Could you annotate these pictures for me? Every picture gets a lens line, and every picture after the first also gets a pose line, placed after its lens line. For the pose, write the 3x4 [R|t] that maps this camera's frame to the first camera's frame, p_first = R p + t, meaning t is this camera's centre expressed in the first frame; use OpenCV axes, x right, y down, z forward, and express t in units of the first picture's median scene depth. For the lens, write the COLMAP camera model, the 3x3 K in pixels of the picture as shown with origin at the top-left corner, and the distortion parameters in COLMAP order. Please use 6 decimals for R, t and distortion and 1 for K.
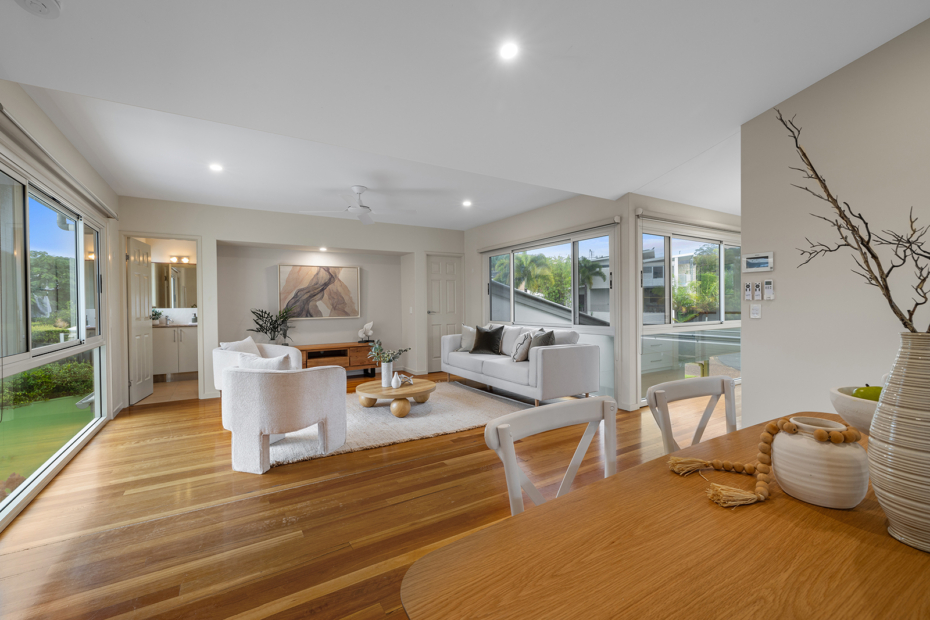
lens RADIAL K [[404.4, 0, 462.8], [0, 404.4, 310.3], [0, 0, 1]] dist [-0.001627, 0.001945]
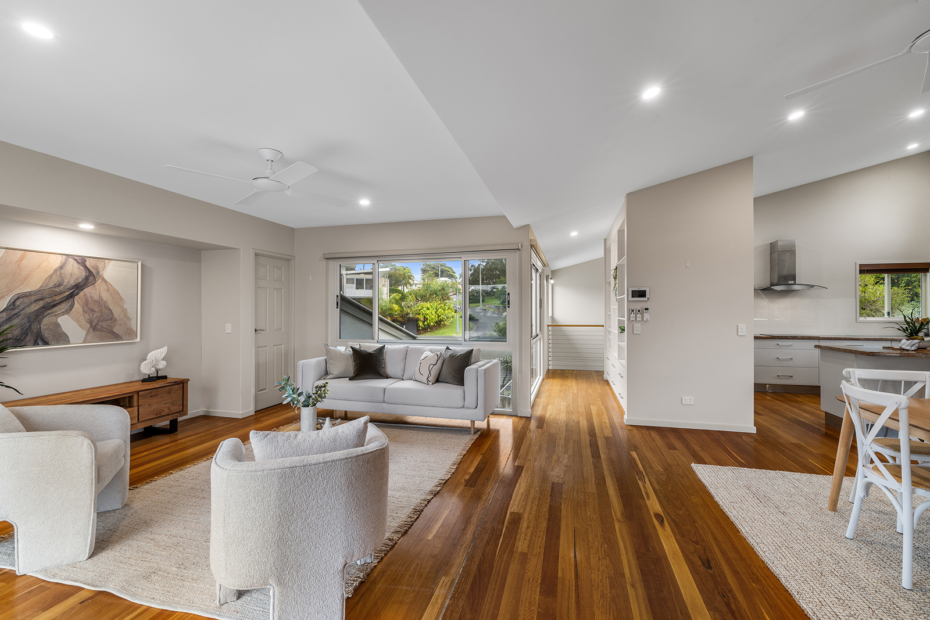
lens RADIAL K [[404.4, 0, 466.7], [0, 404.4, 306.5], [0, 0, 1]] dist [-0.001627, 0.001945]
pose [[0.720464, 0.017950, 0.693260, -0.342954], [0.002471, 0.999592, -0.028450, -0.018463], [-0.693488, 0.022210, 0.720126, 0.205227]]
